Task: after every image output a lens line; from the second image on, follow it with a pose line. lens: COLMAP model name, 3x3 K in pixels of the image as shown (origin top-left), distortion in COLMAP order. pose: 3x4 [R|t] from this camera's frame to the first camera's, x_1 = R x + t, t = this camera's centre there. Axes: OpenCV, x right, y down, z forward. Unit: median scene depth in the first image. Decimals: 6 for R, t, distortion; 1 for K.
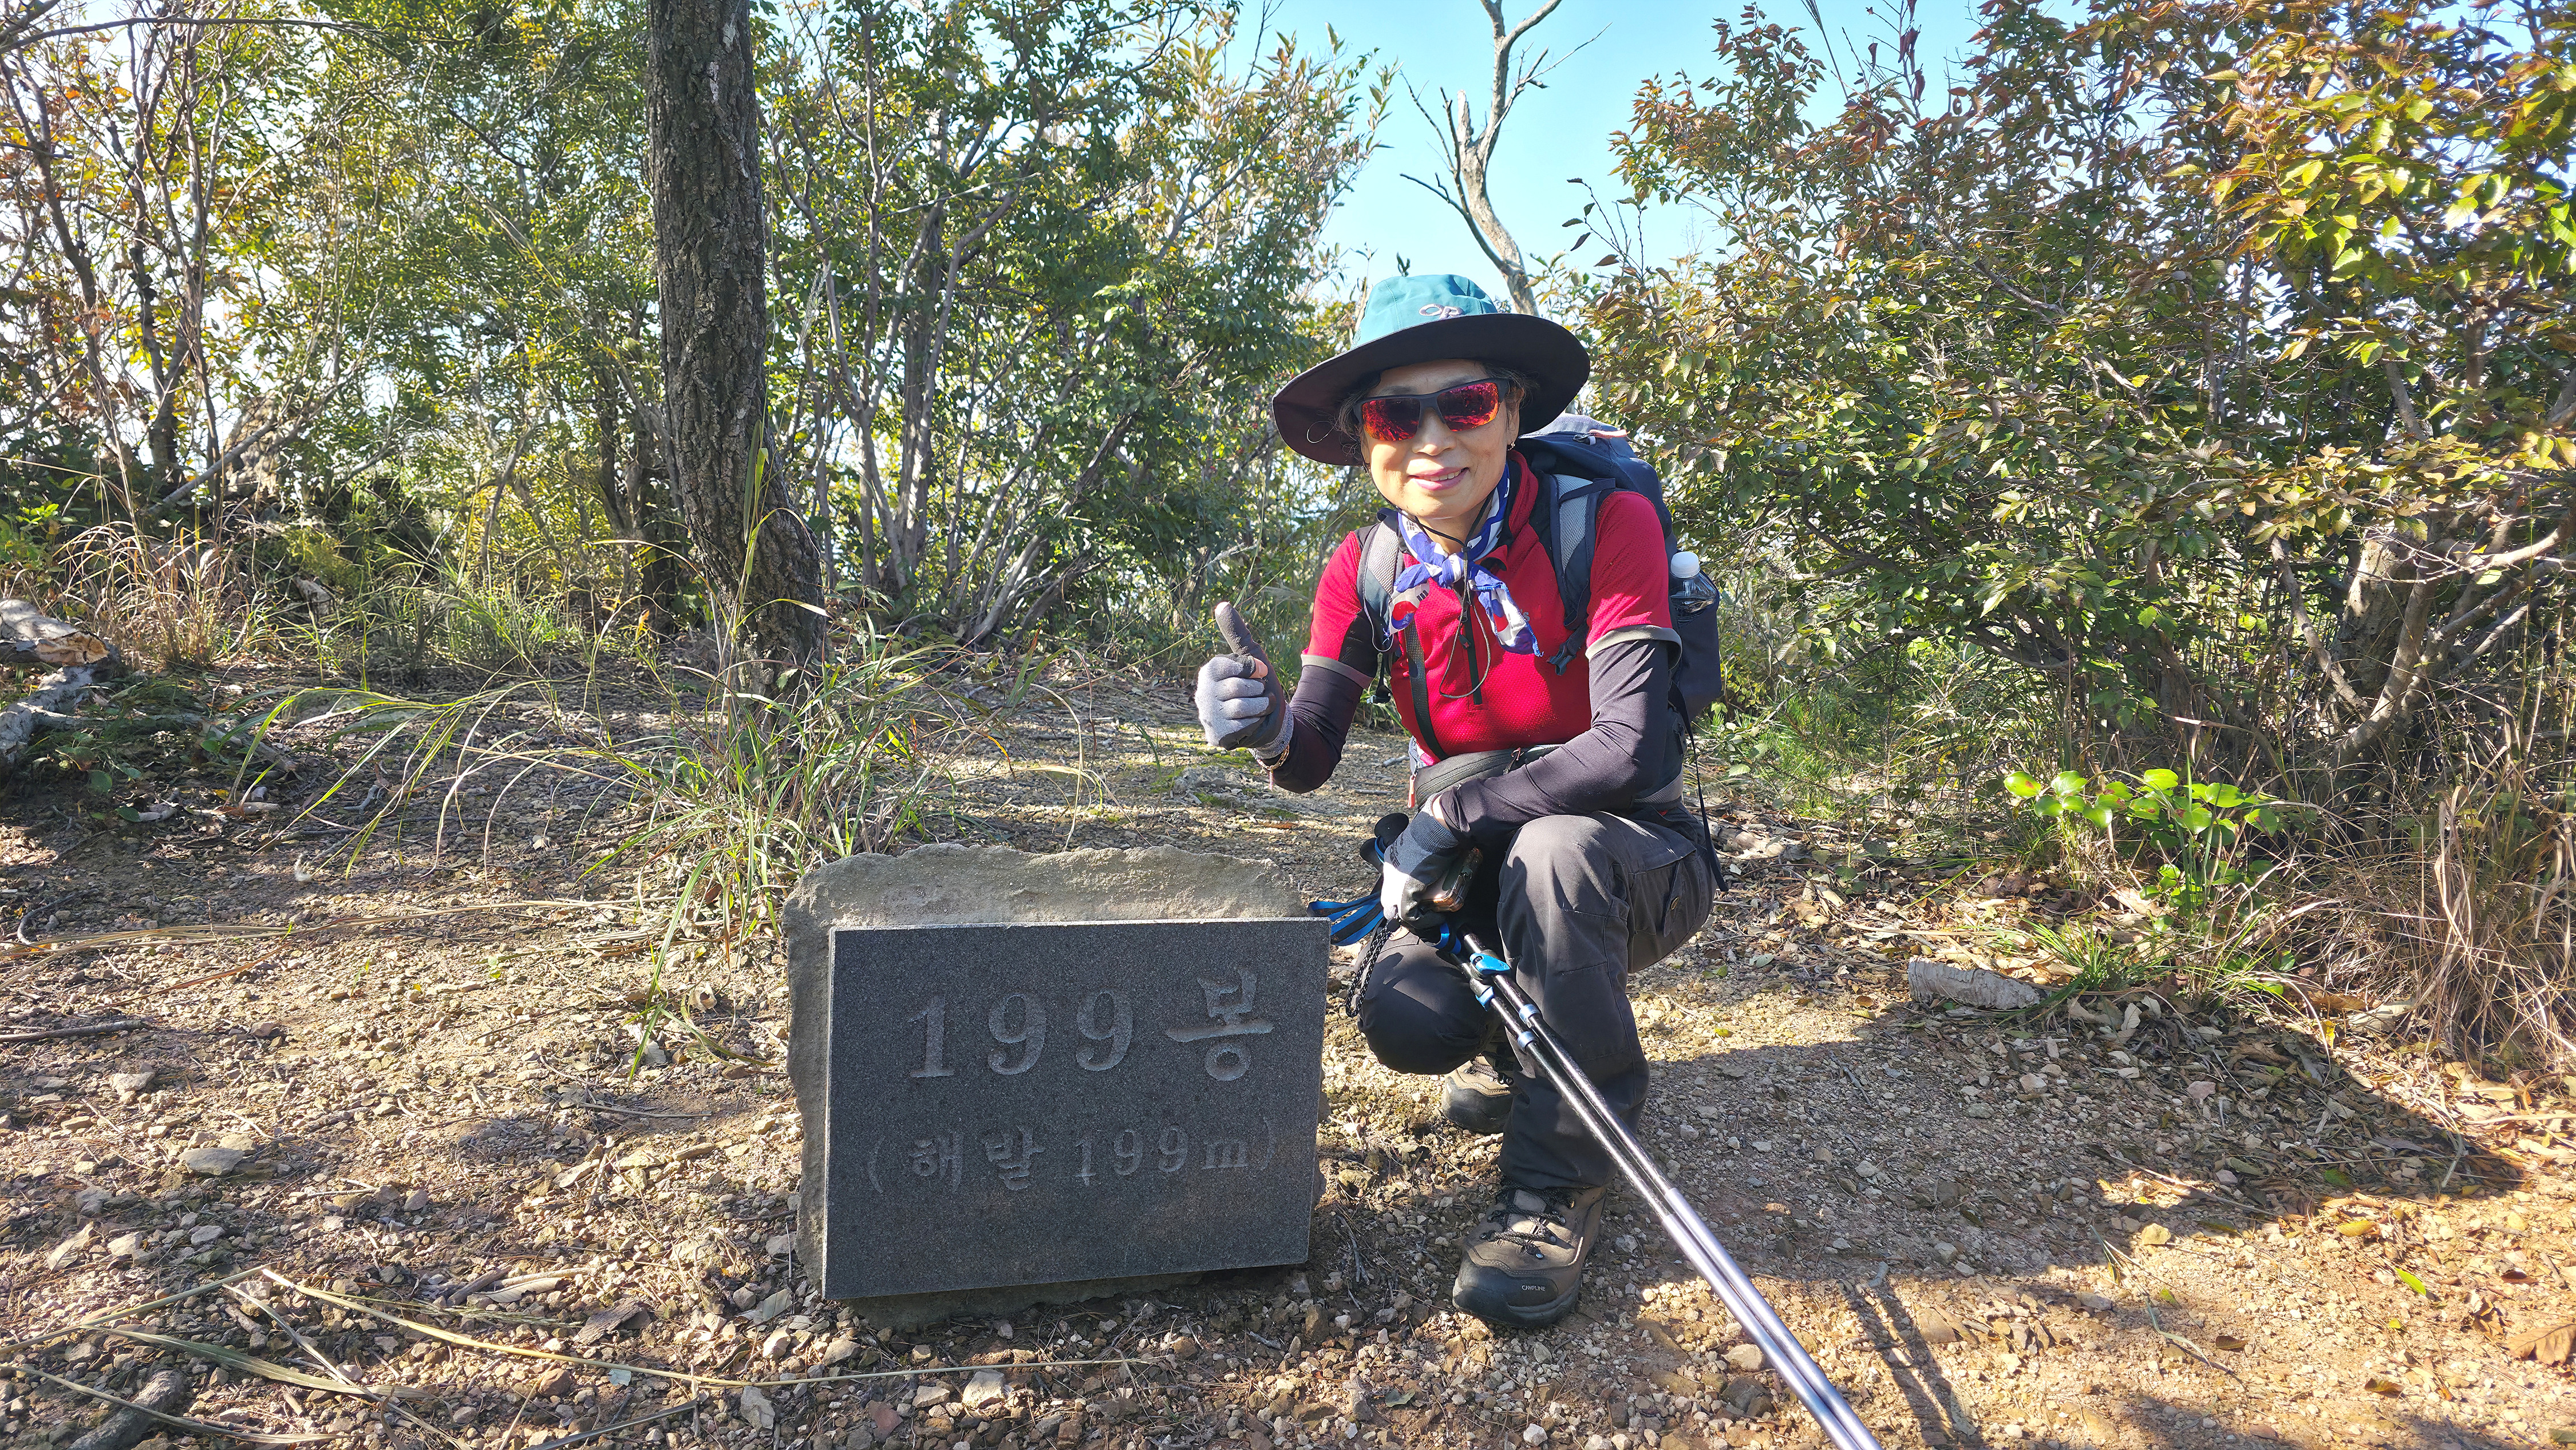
lens RADIAL K [[1661.0, 0, 1276.9], [0, 1661.0, 710.9], [0, 0, 1]] dist [0.079592, -0.076532]
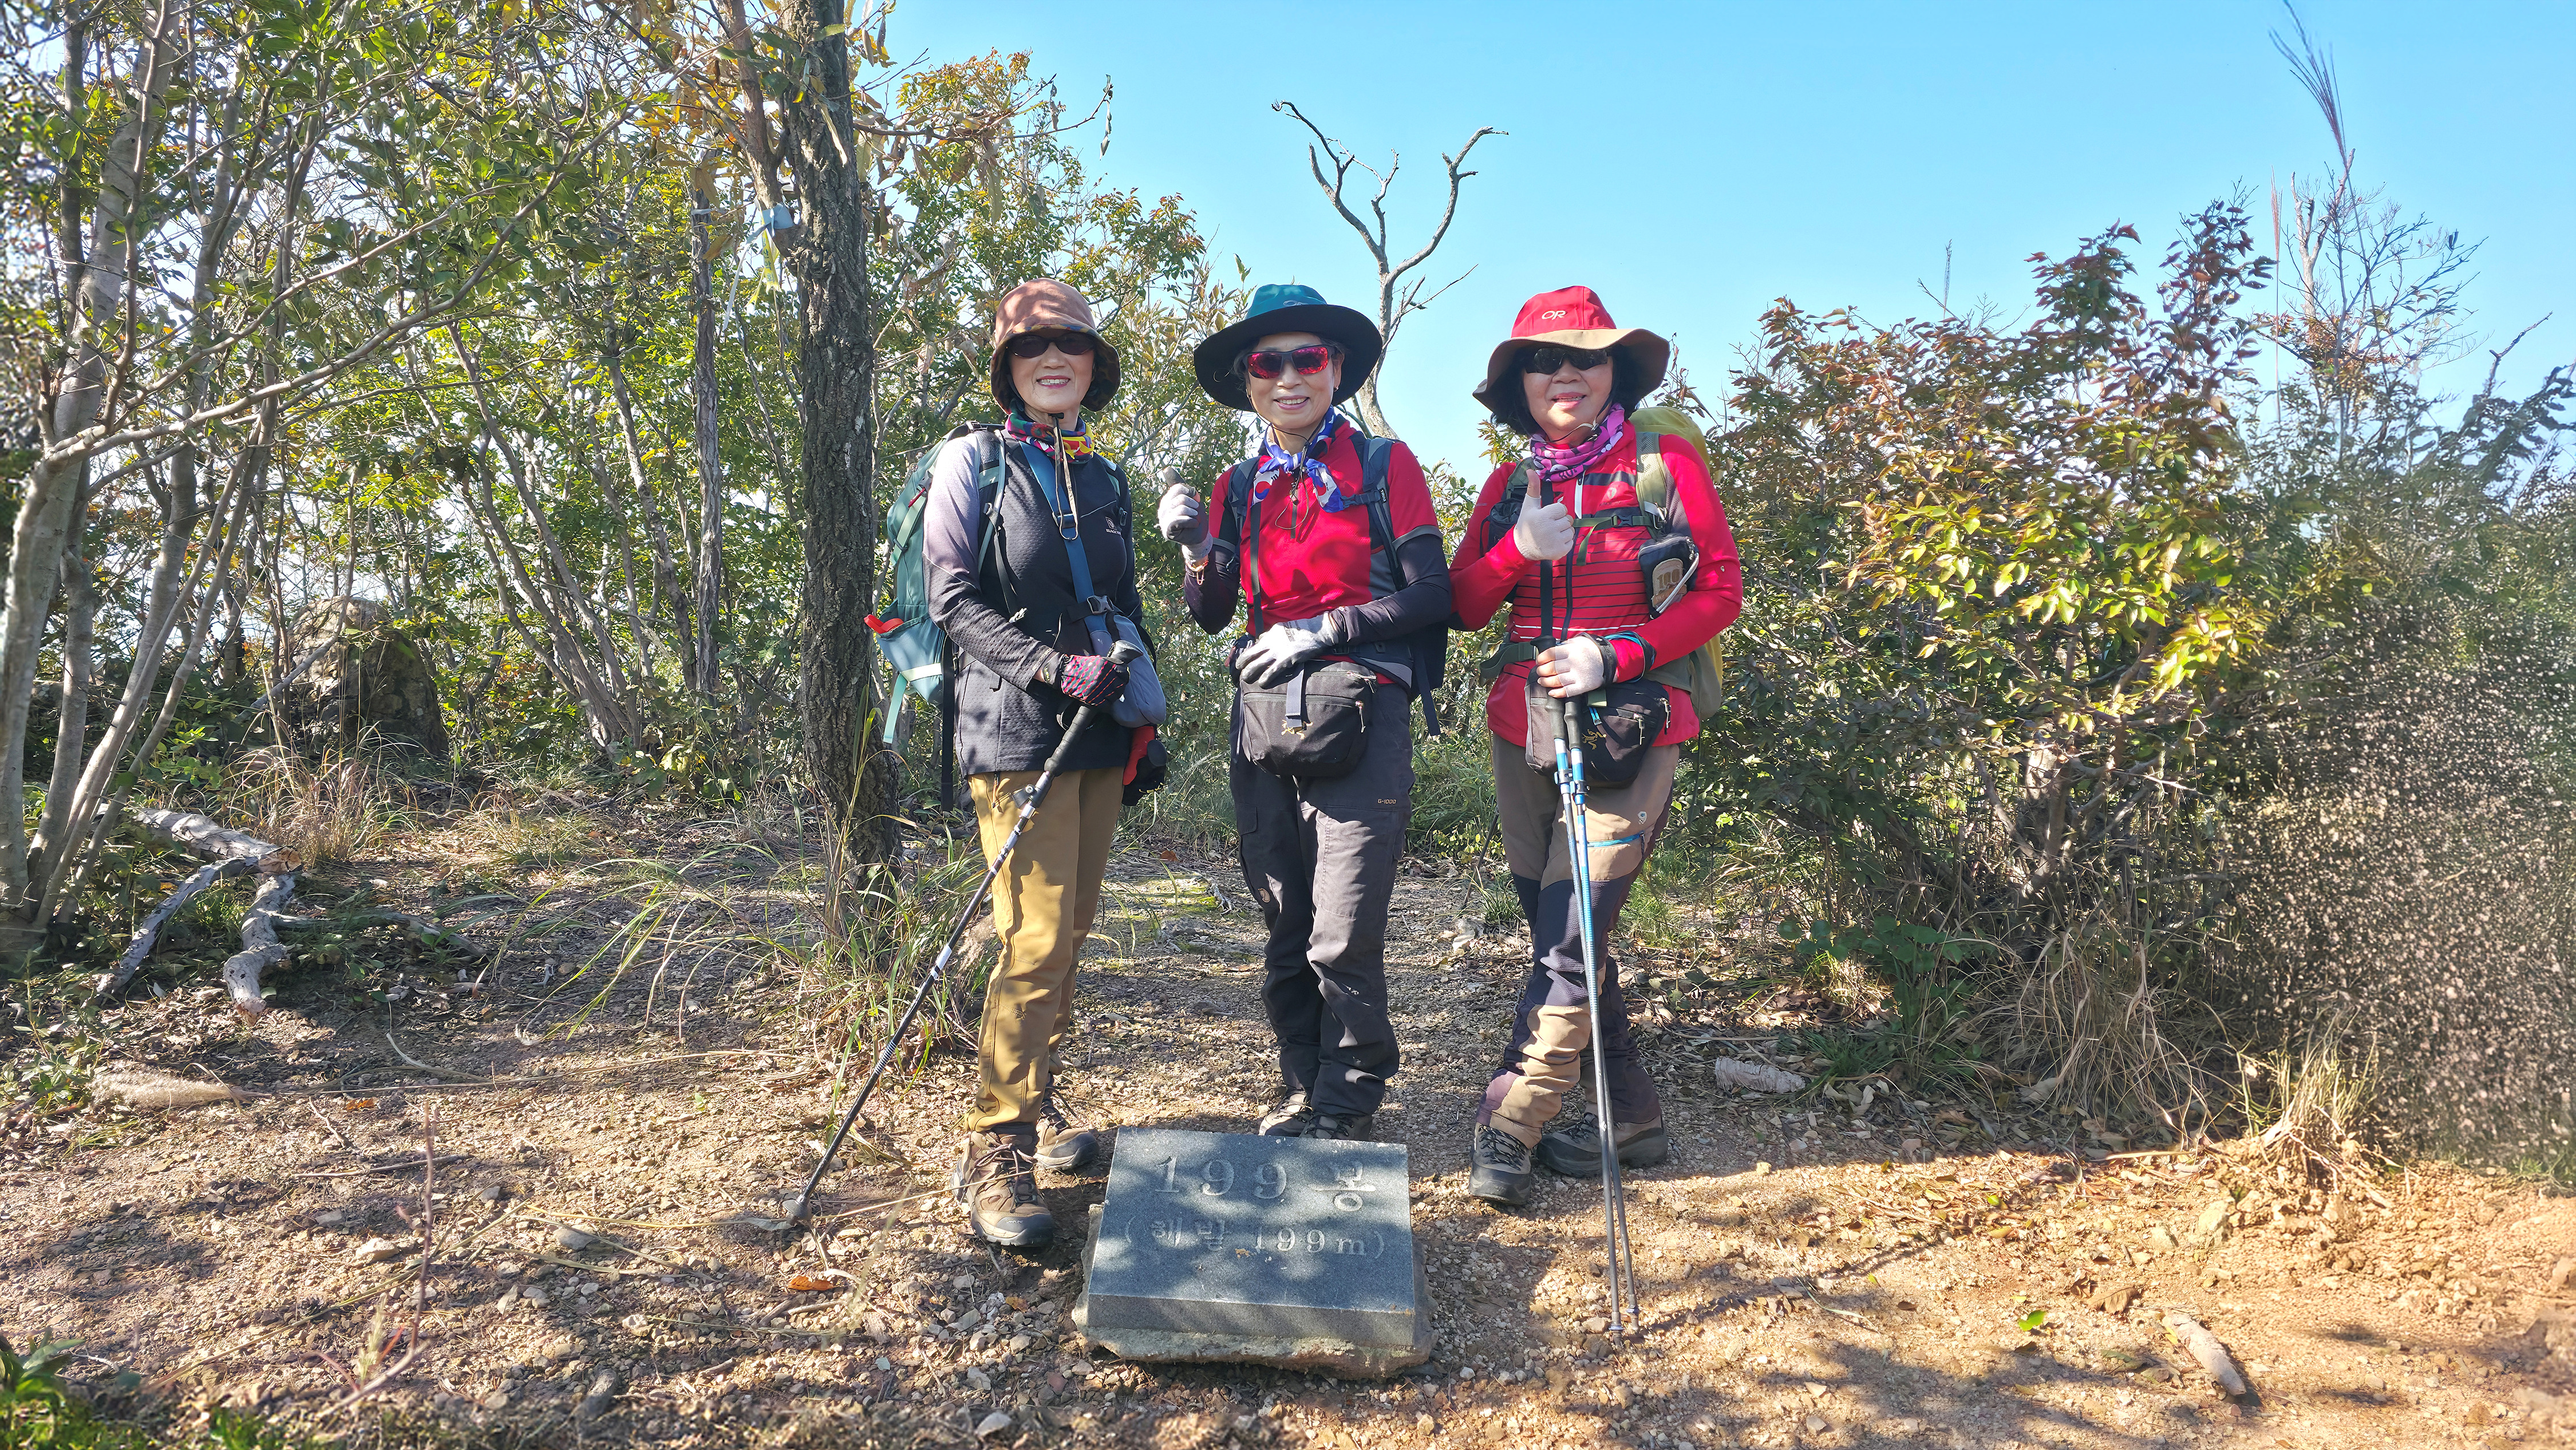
lens RADIAL K [[1661.0, 0, 1268.1], [0, 1661.0, 713.6], [0, 0, 1]] dist [0.079592, -0.076532]
pose [[0.997873, -0.023600, 0.060763, -0.079714], [0.027313, 0.997763, -0.061019, -0.069695], [-0.059187, 0.062549, 0.996285, -0.419226]]
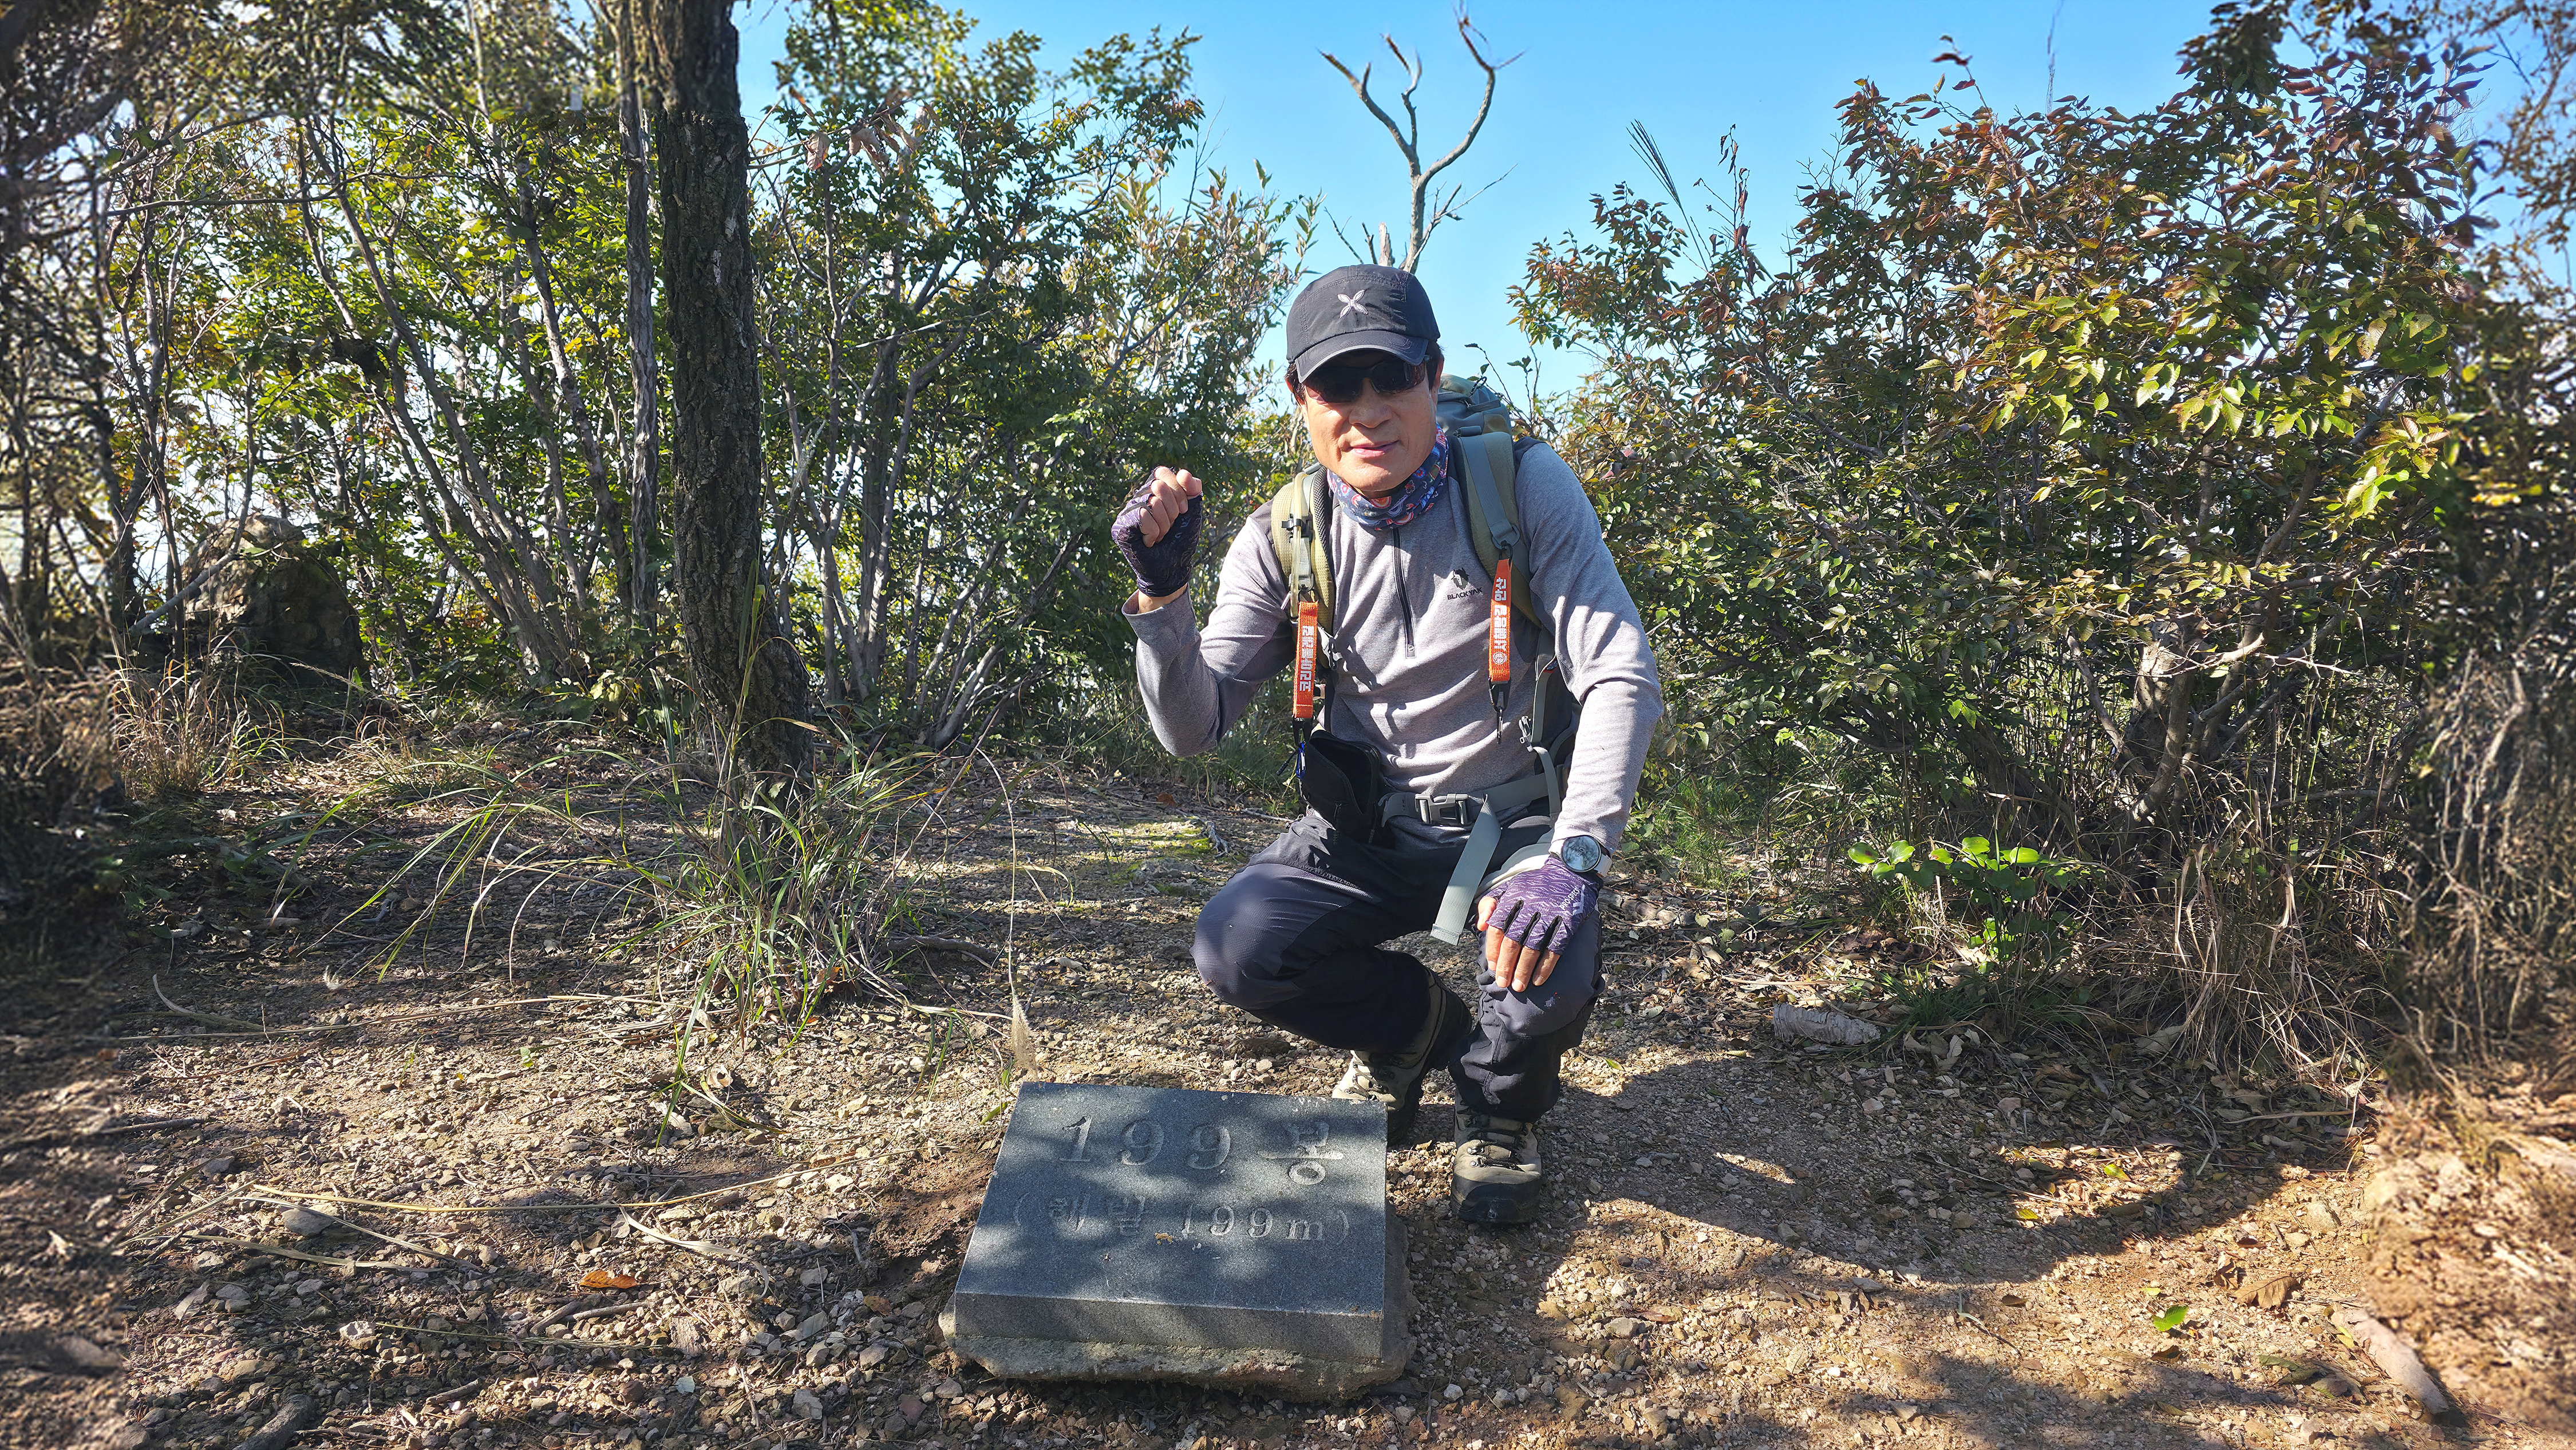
lens RADIAL K [[1661.0, 0, 1342.5], [0, 1661.0, 738.5], [0, 0, 1]] dist [0.079592, -0.076532]
pose [[0.997065, -0.023817, 0.072759, -0.003433], [0.026596, 0.998944, -0.037467, -0.002112], [-0.071790, 0.039292, 0.996646, -0.160322]]
